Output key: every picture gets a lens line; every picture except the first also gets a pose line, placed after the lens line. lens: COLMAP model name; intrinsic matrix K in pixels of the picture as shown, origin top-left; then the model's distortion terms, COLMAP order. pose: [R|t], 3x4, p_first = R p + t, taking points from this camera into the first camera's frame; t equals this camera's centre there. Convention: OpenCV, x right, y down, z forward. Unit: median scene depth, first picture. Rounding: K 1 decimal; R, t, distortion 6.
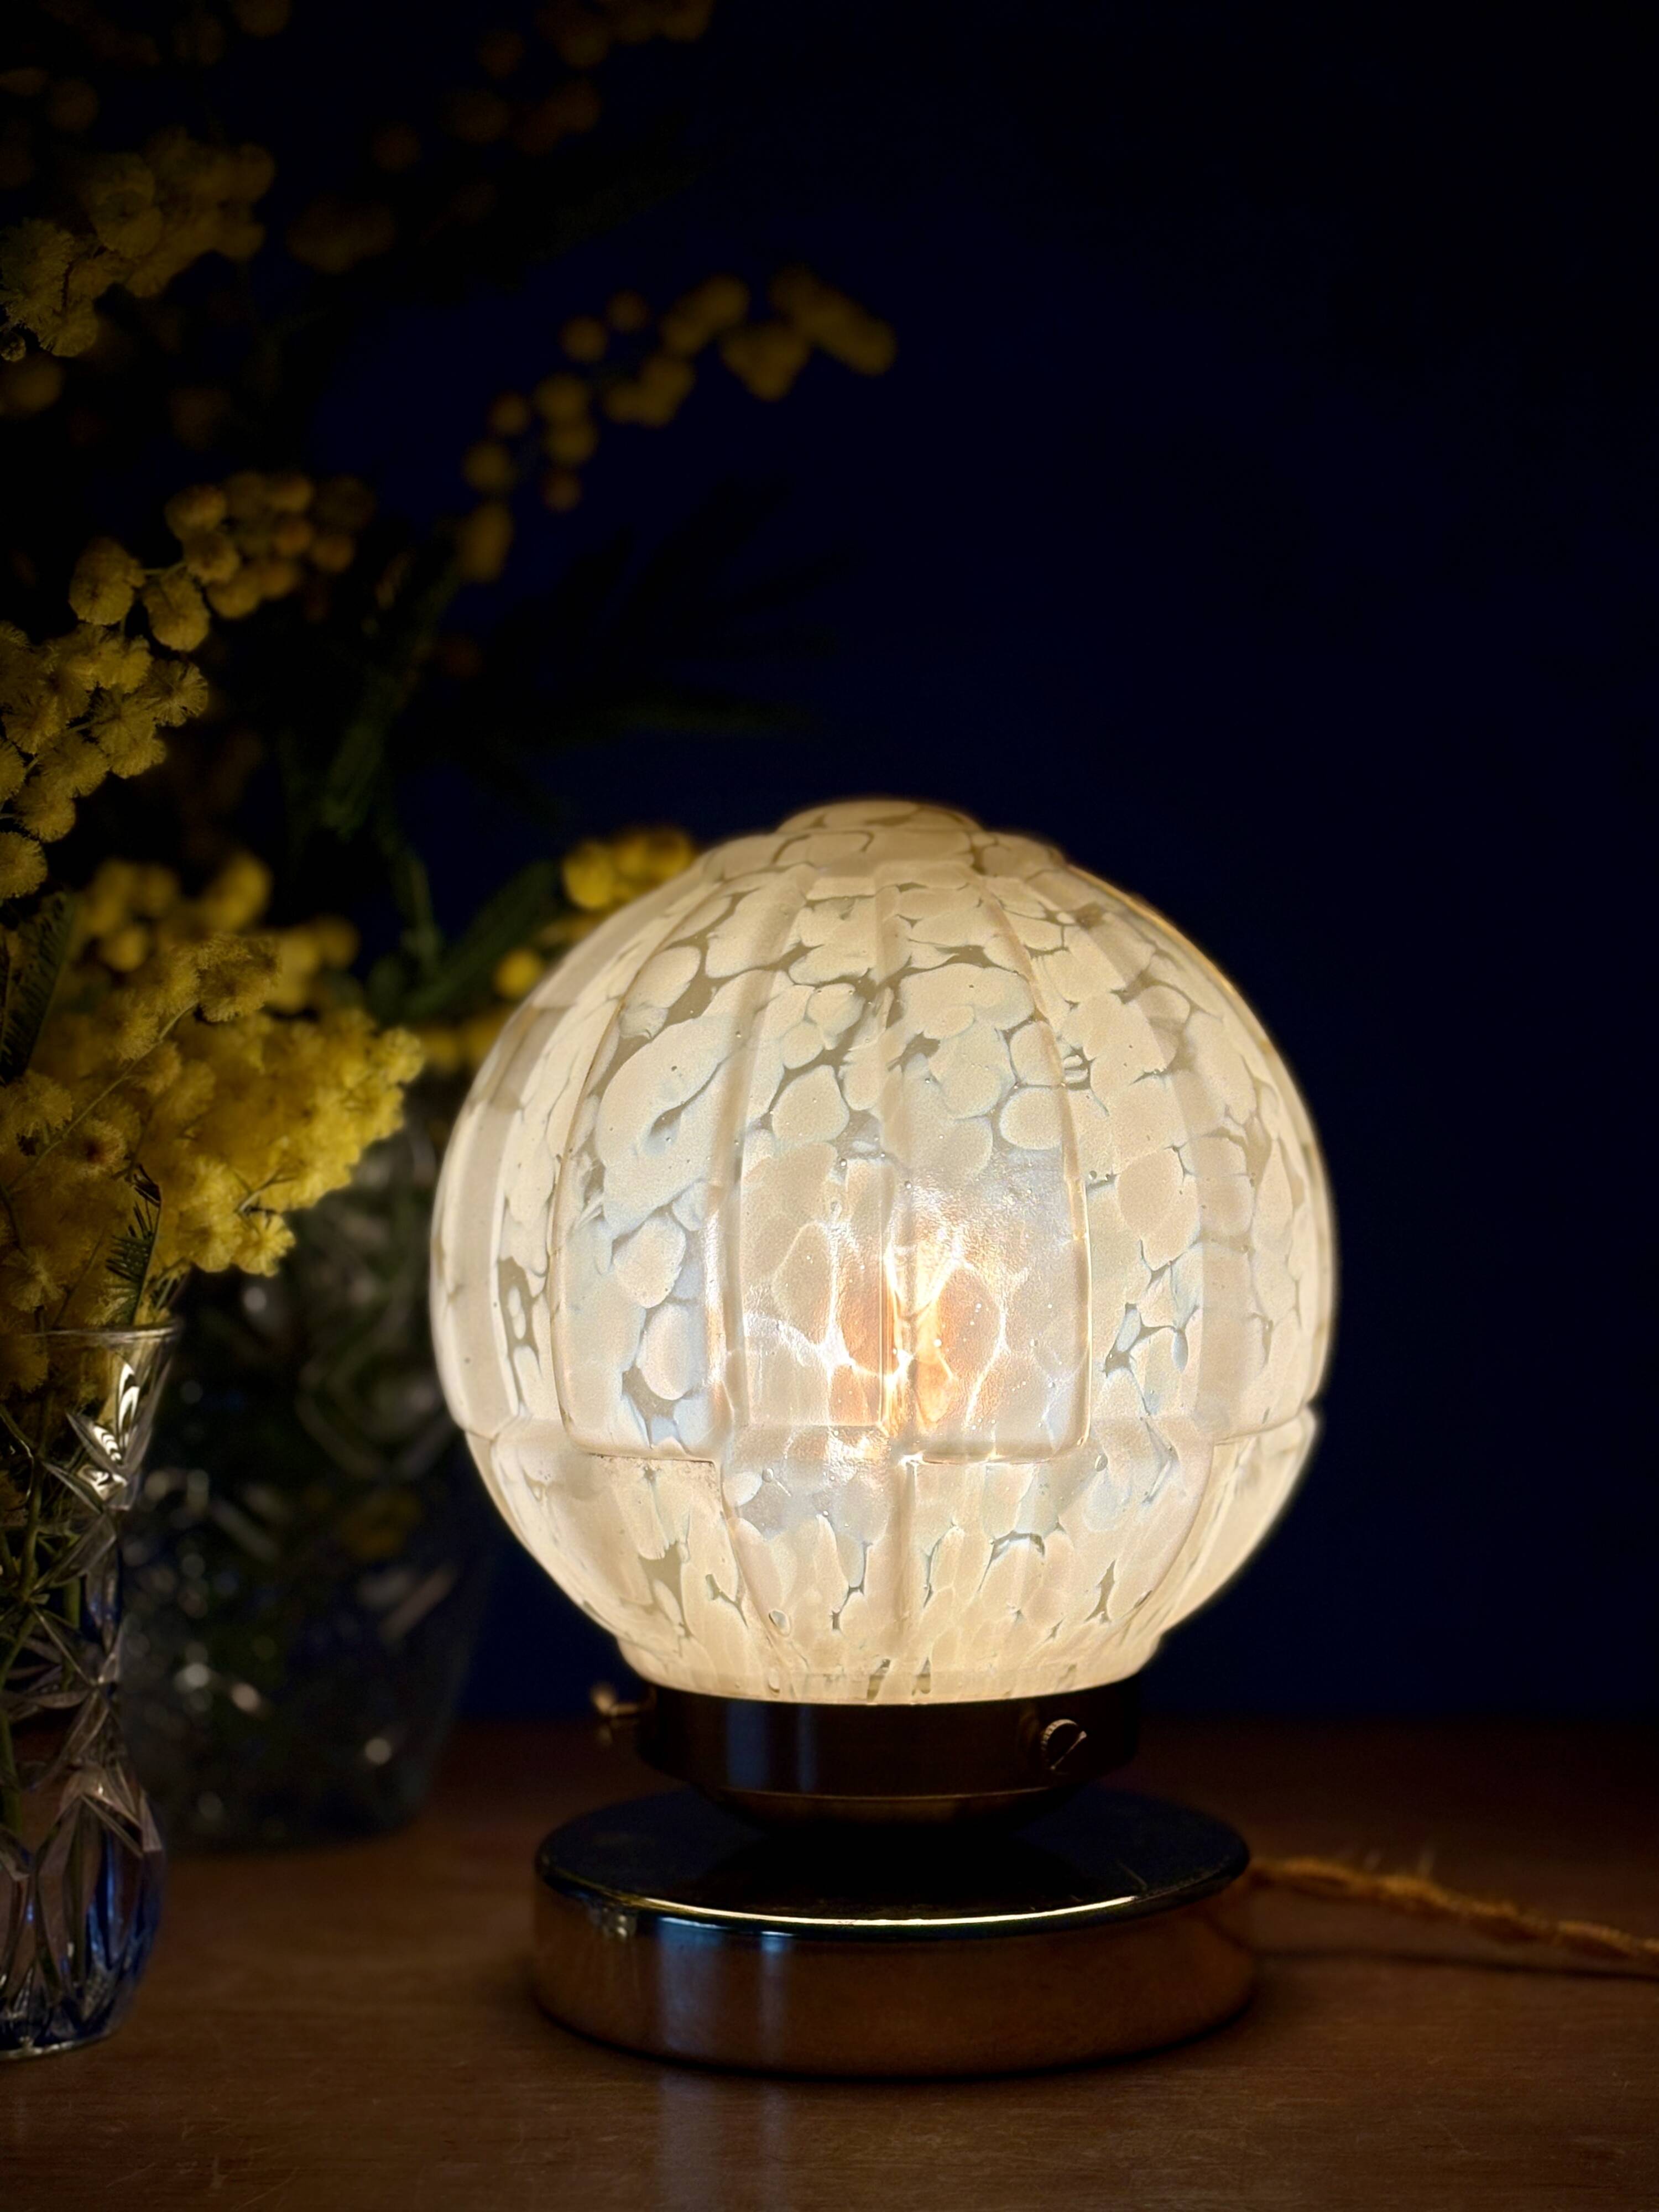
lens RADIAL K [[4602.8, 0, 862.7], [0, 4602.8, 1120.3], [0, 0, 1]] dist [0.217436, 0.000000]
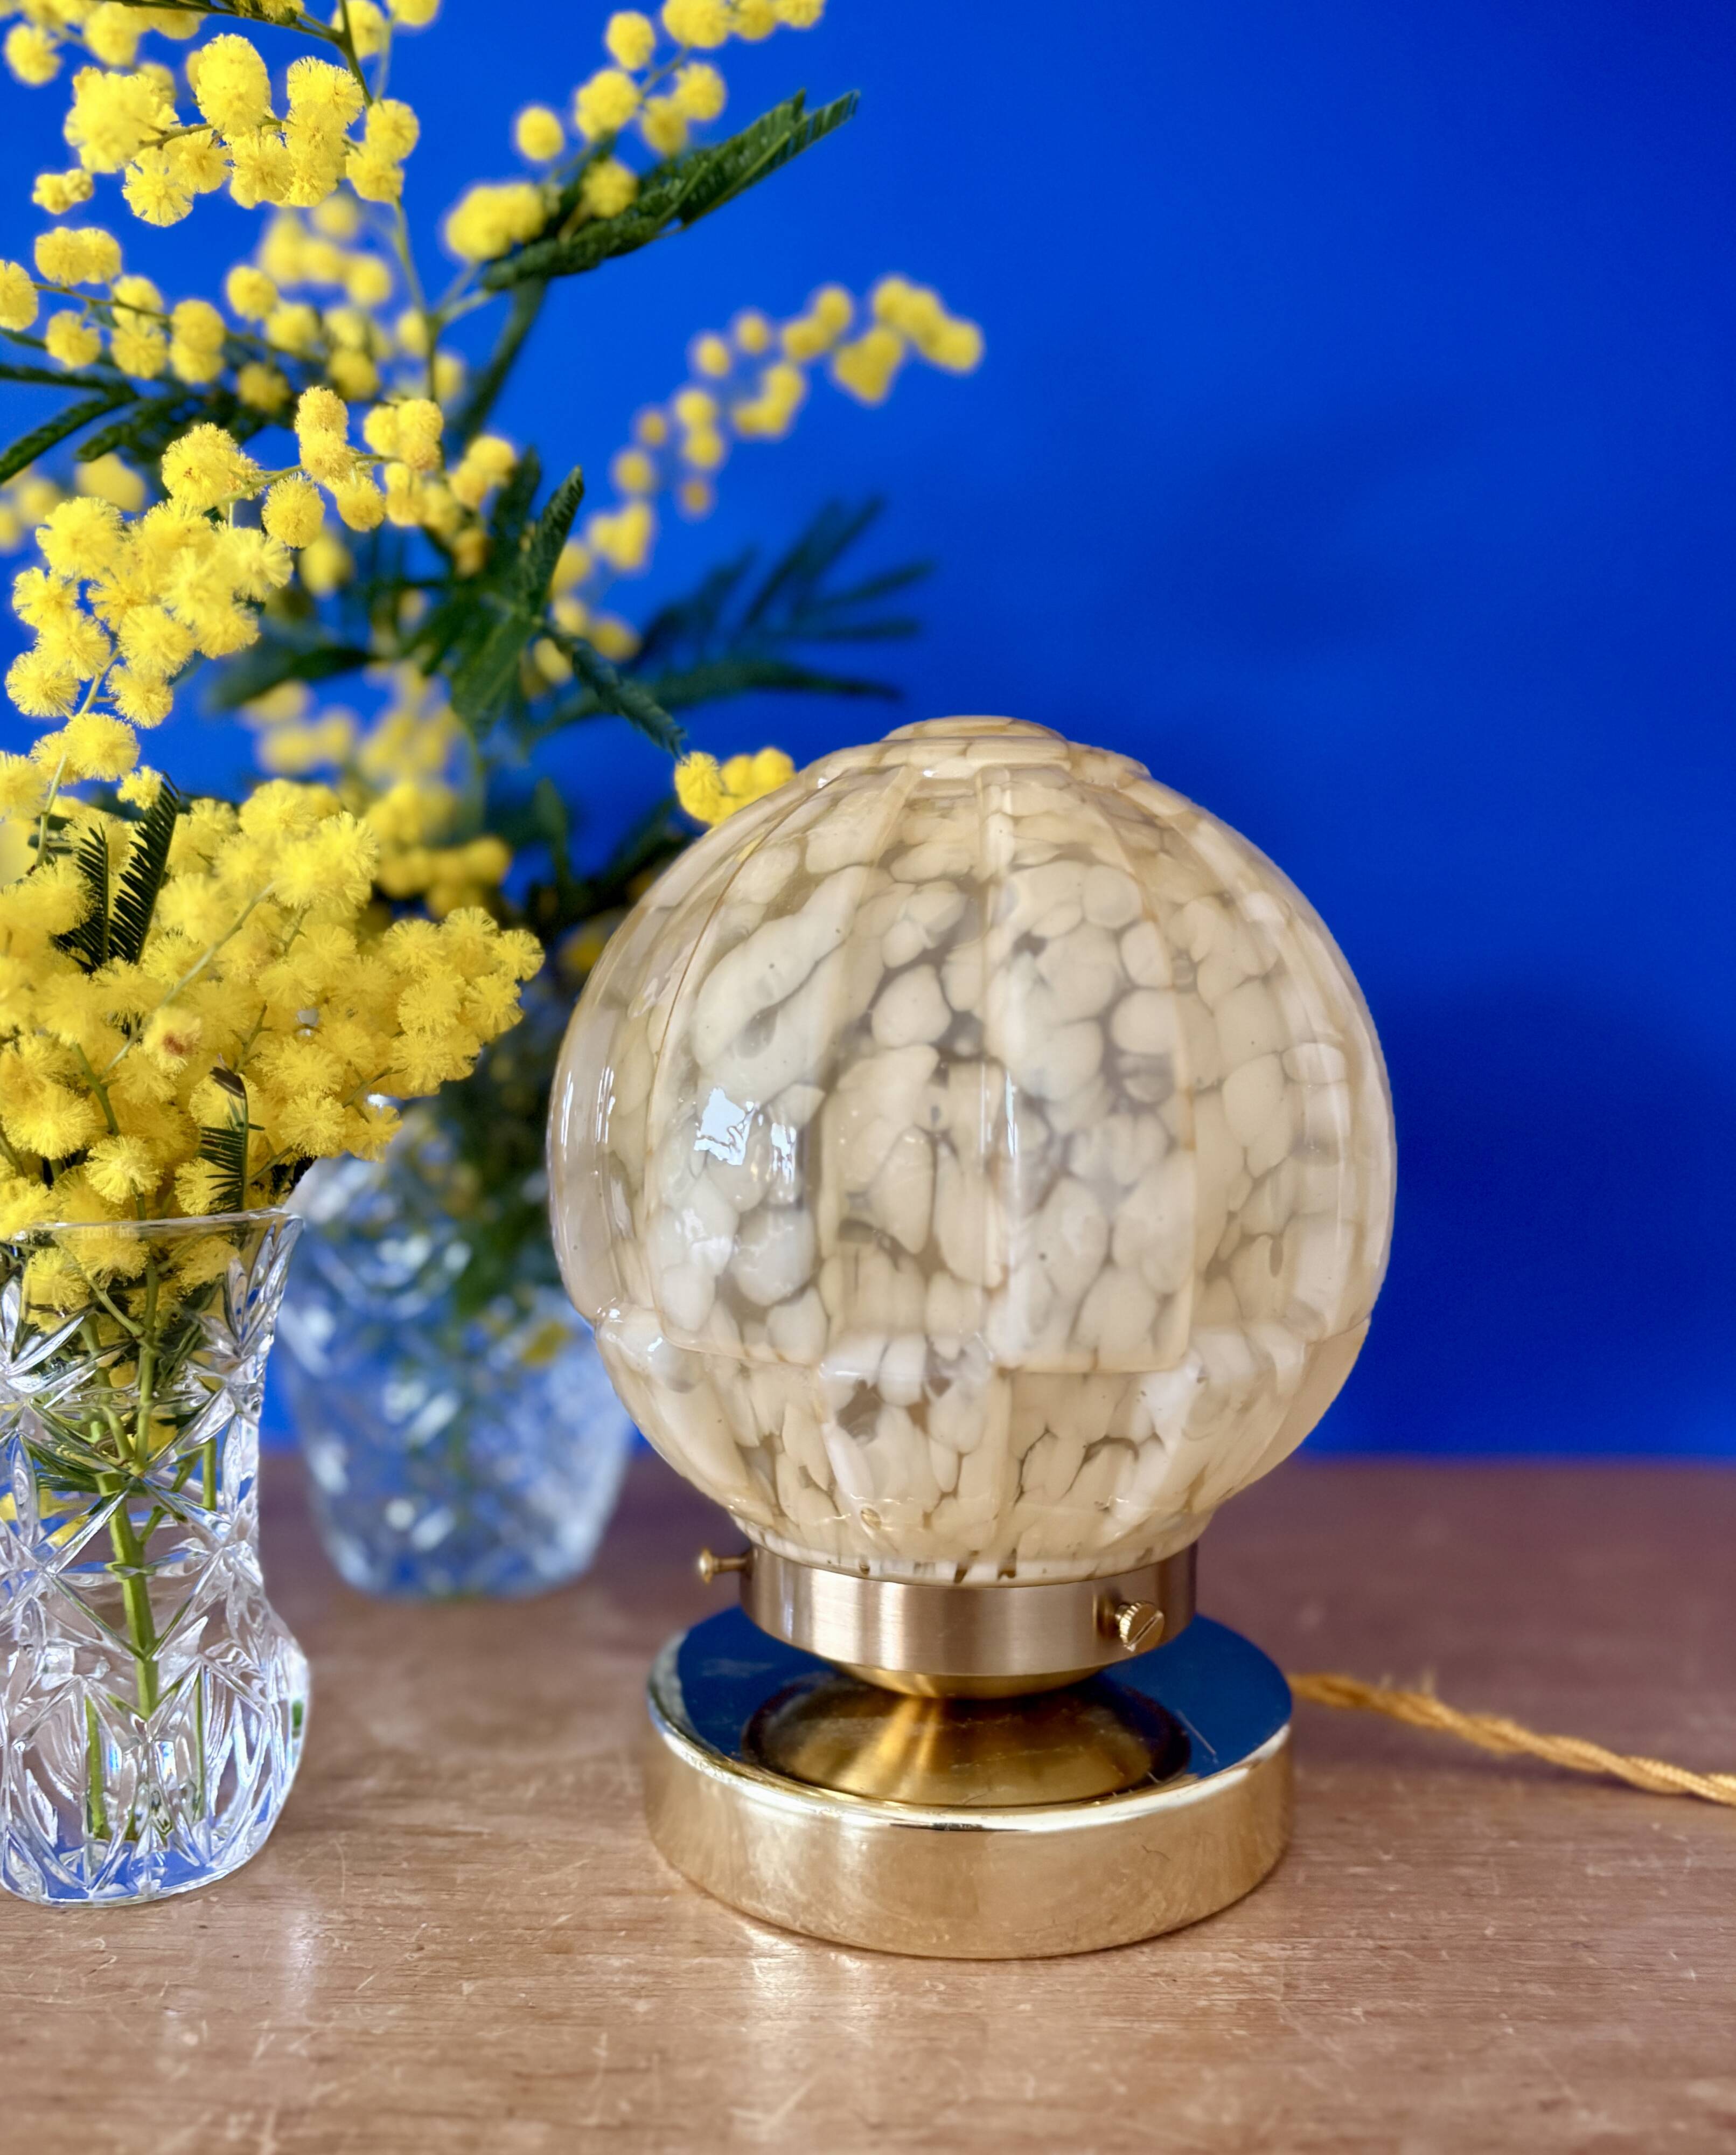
lens RADIAL K [[1938.4, 0, 876.1], [0, 1938.4, 1190.5], [0, 0, 1]] dist [0.020868, -0.047626]
pose [[0.999890, 0.014638, -0.002312, -0.016979], [-0.014380, 0.996070, 0.087392, 0.000148], [0.003582, -0.087349, 0.996171, 0.578772]]
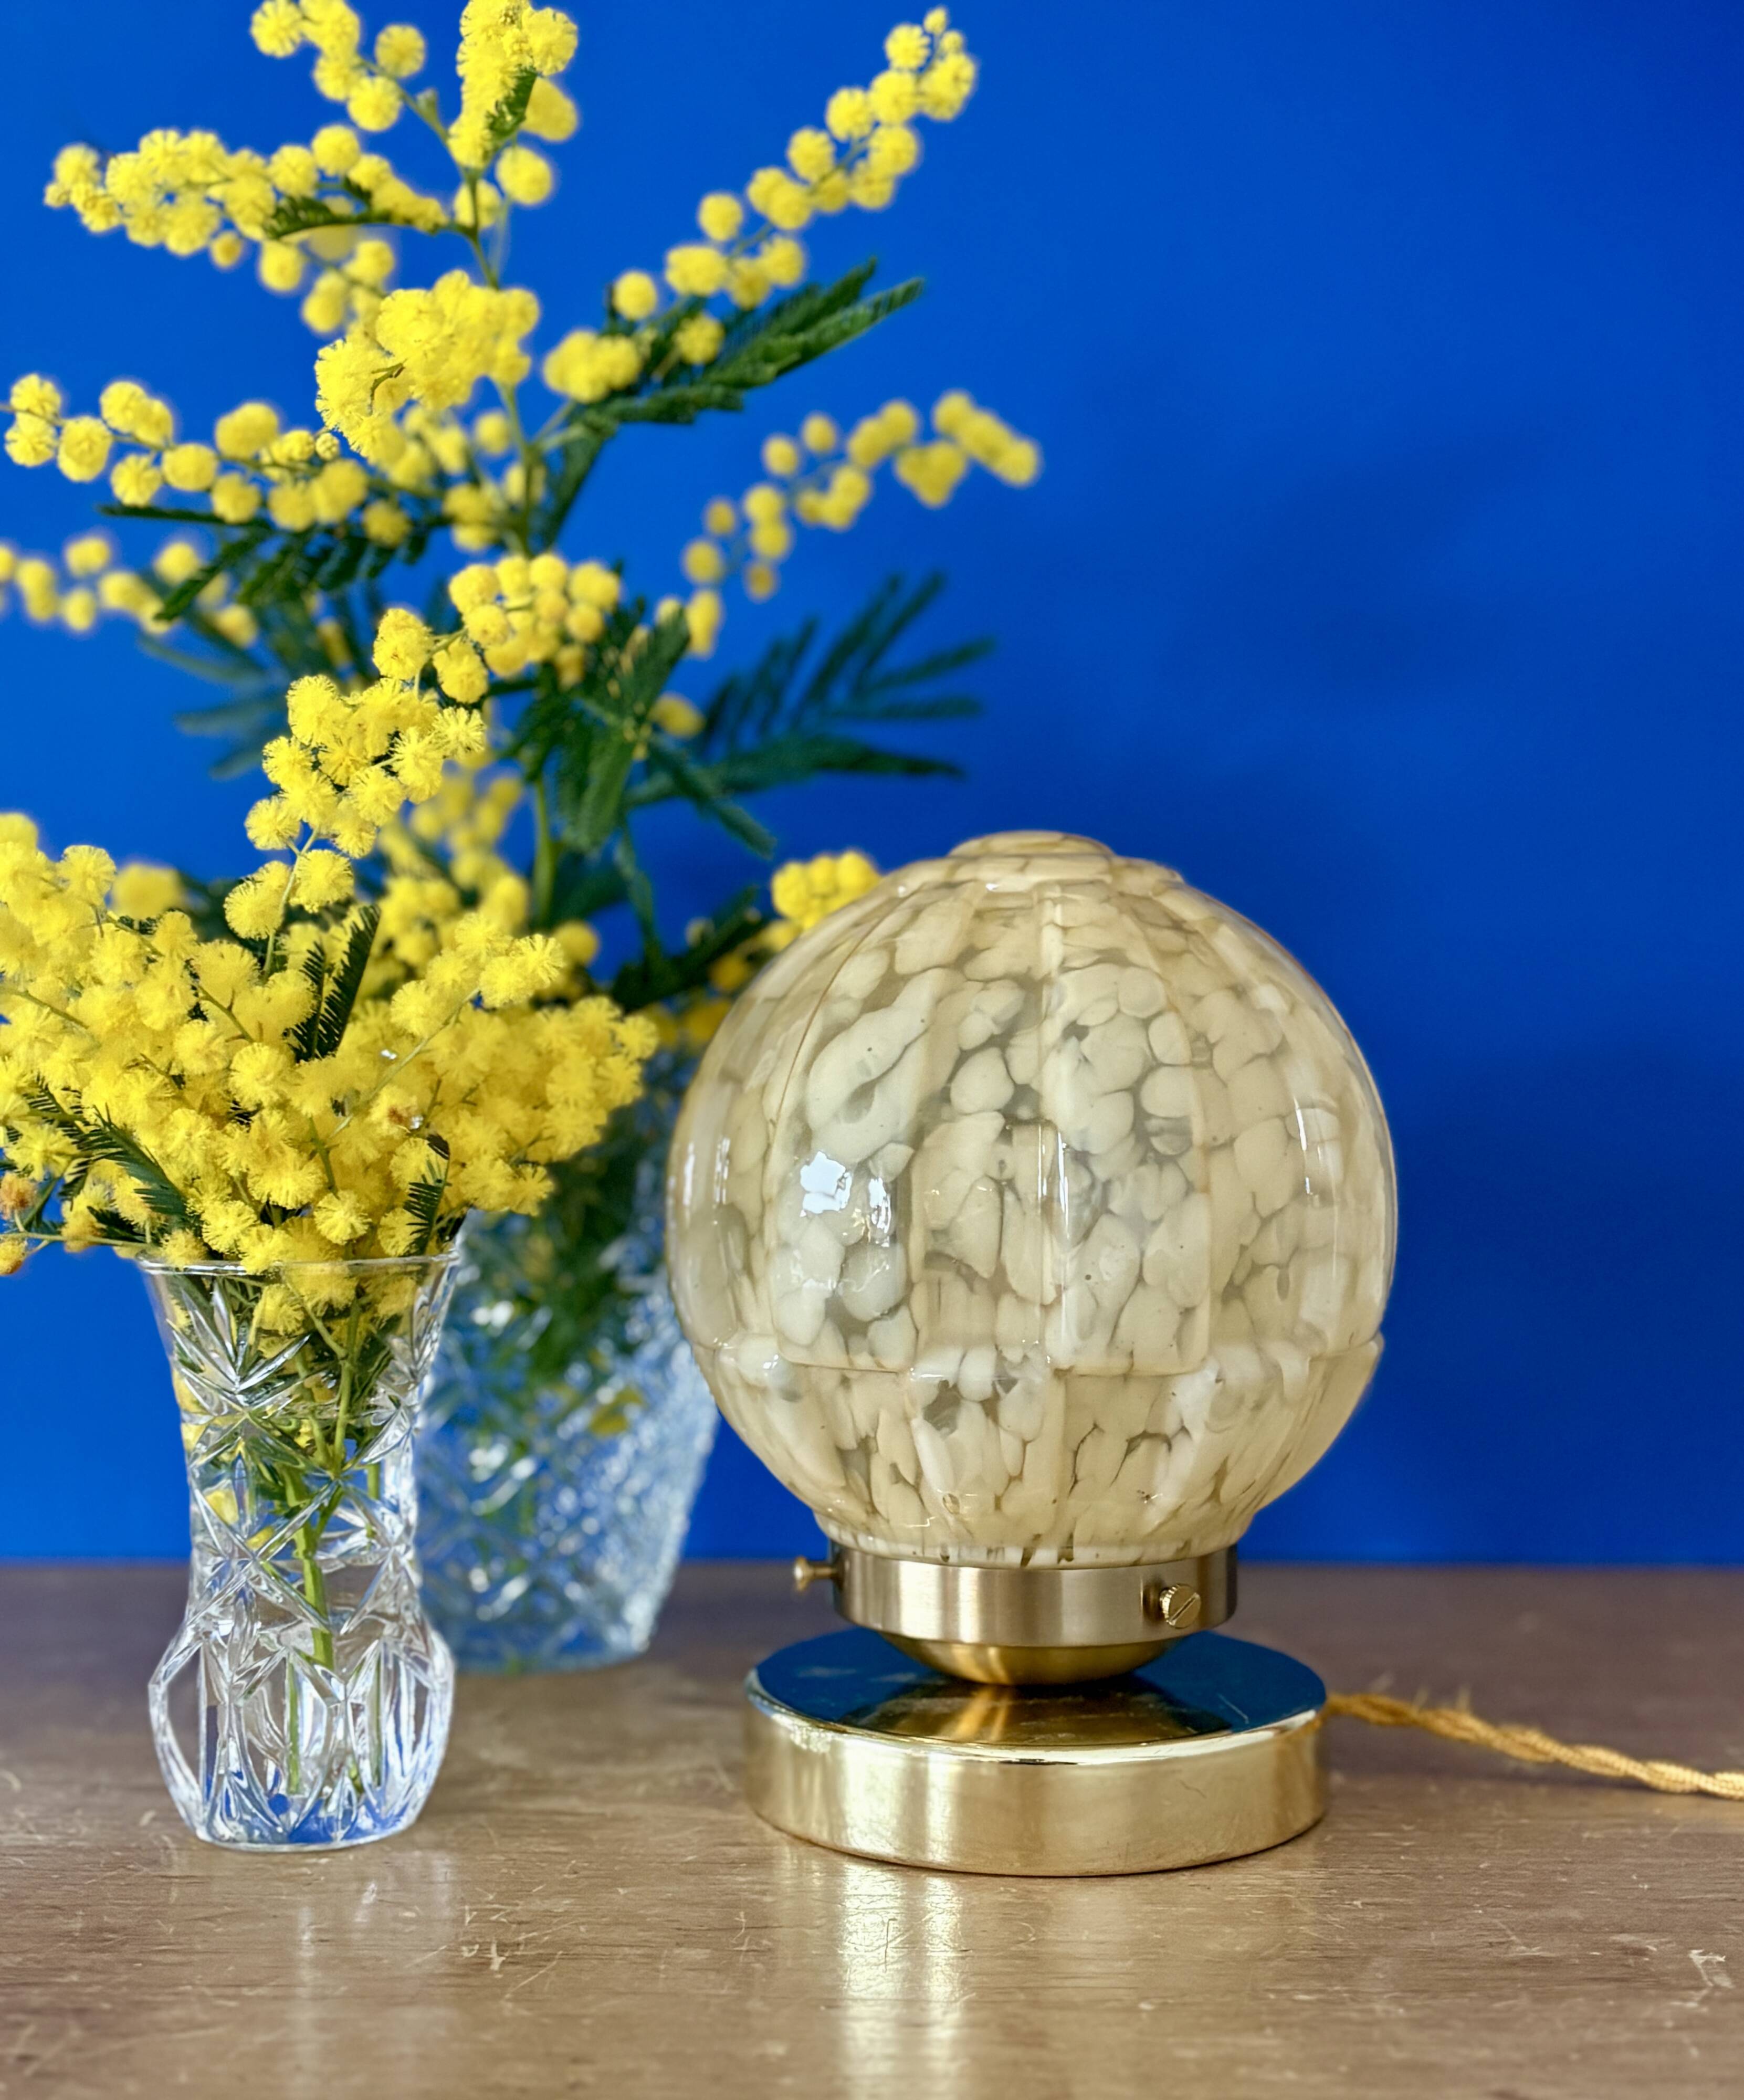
lens RADIAL K [[3343.3, 0, 892.2], [0, 3343.3, 1159.2], [0, 0, 1]] dist [0.146849, 0.000000]
pose [[0.999965, 0.007492, -0.003809, -0.030856], [-0.007396, 0.999665, 0.024800, -0.003994], [0.003994, -0.024771, 0.999685, 0.117278]]
